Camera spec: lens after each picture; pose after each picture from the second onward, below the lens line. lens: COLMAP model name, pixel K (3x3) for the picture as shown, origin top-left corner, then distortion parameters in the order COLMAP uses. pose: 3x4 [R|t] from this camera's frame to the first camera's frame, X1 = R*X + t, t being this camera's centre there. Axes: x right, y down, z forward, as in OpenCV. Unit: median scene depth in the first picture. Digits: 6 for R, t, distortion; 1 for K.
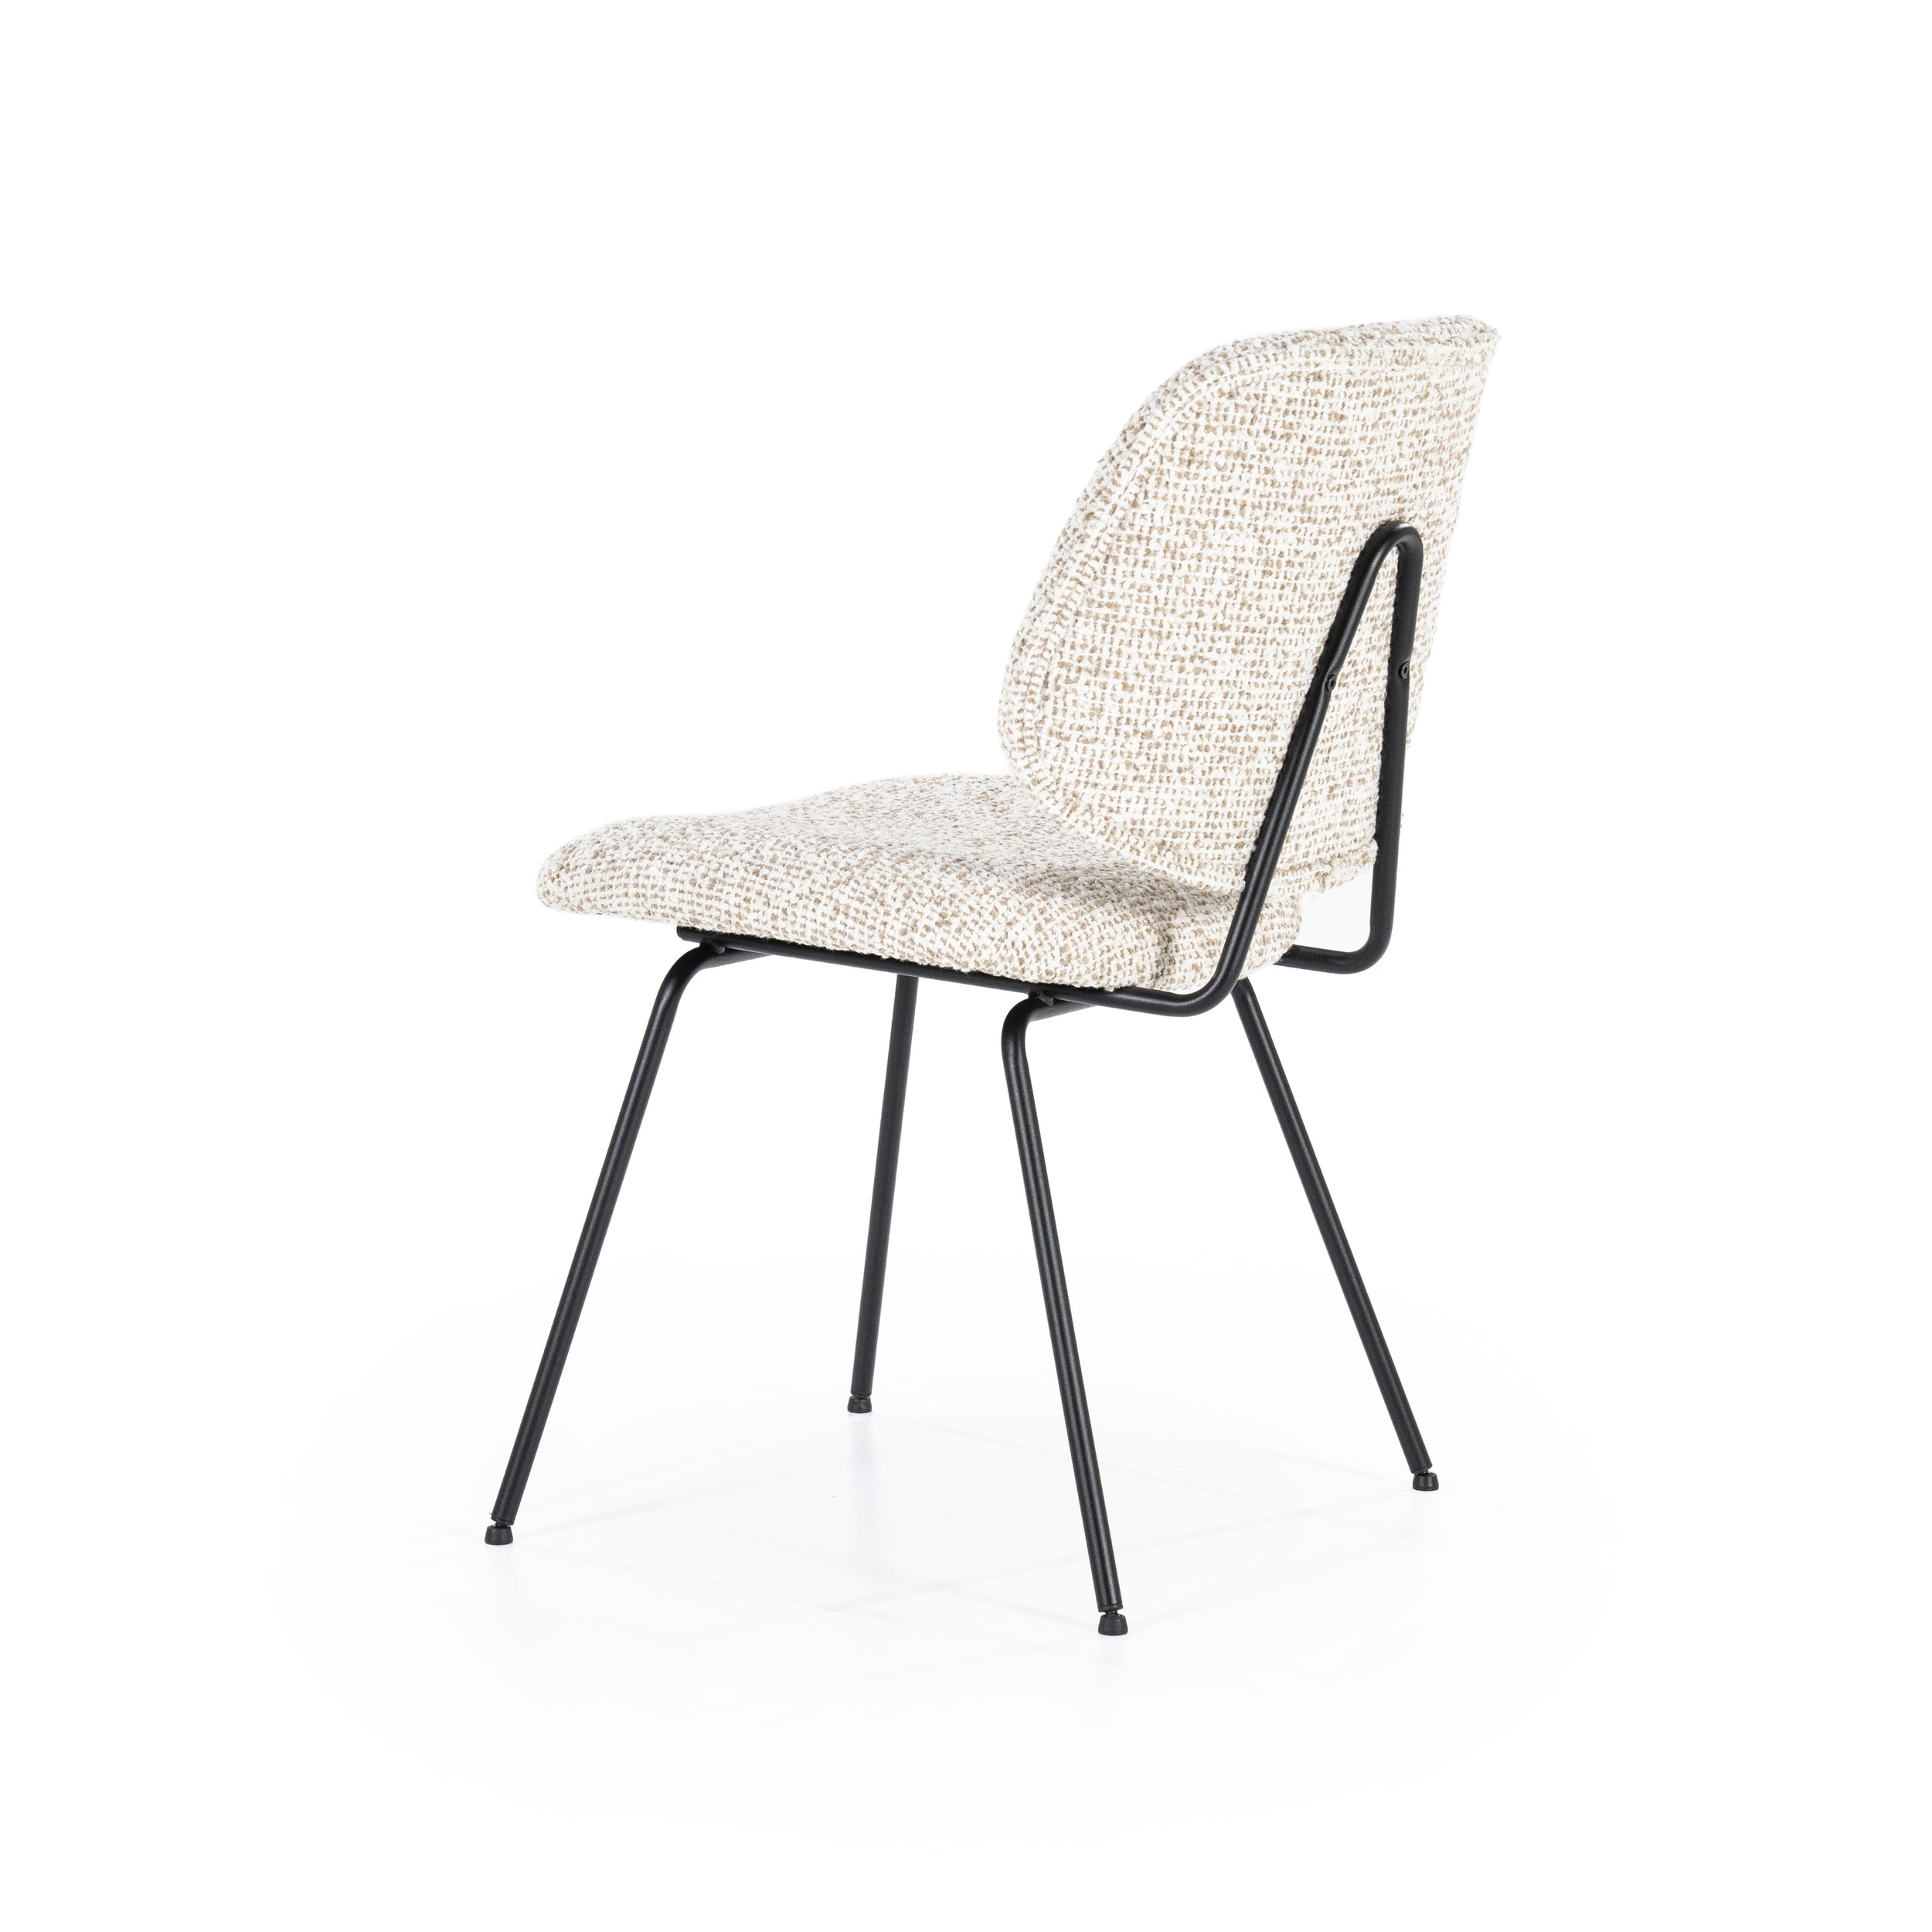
lens RADIAL K [[5620.2, 0, 966.0], [0, 5620.2, 966.0], [0, 0, 1]] dist [0.269926, 0.550332]
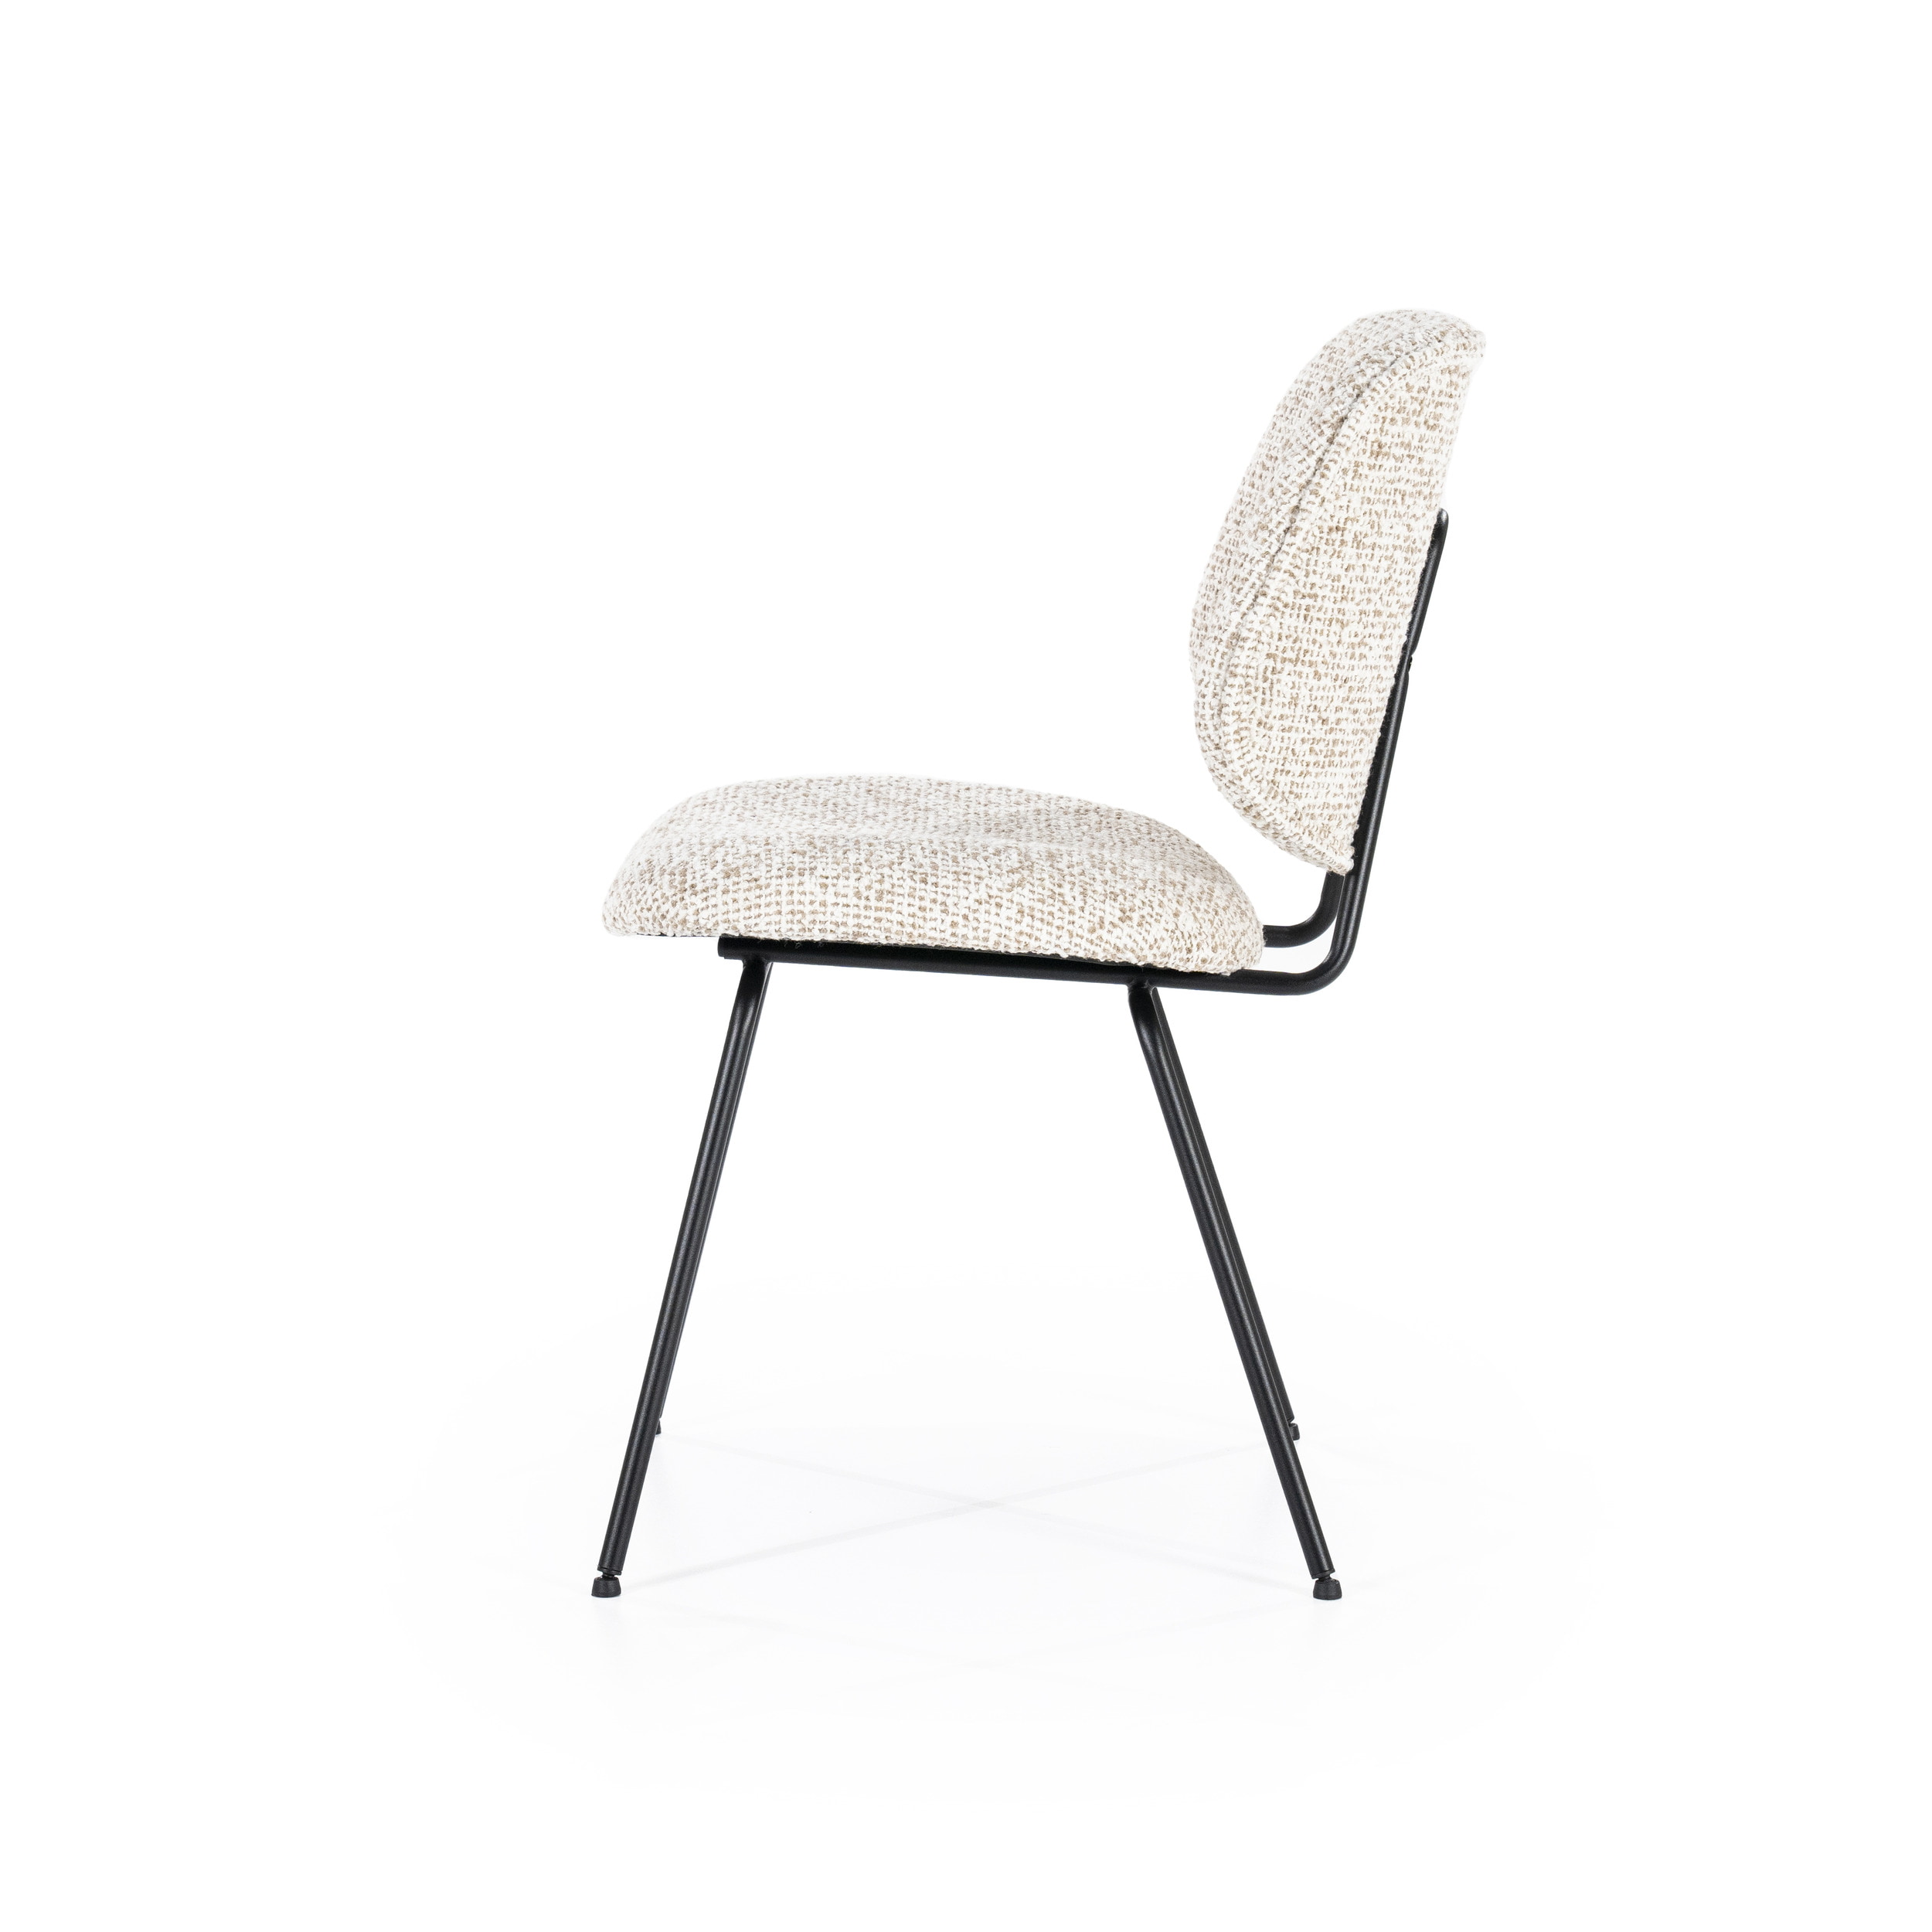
lens RADIAL K [[5677.6, 0, 966.0], [0, 5677.6, 966.0], [0, 0, 1]] dist [0.274896, -0.419813]
pose [[0.867132, -0.069866, 0.493154, -0.537596], [0.068428, 0.997435, 0.020987, -0.022688], [-0.493356, 0.015547, 0.869689, 0.130250]]
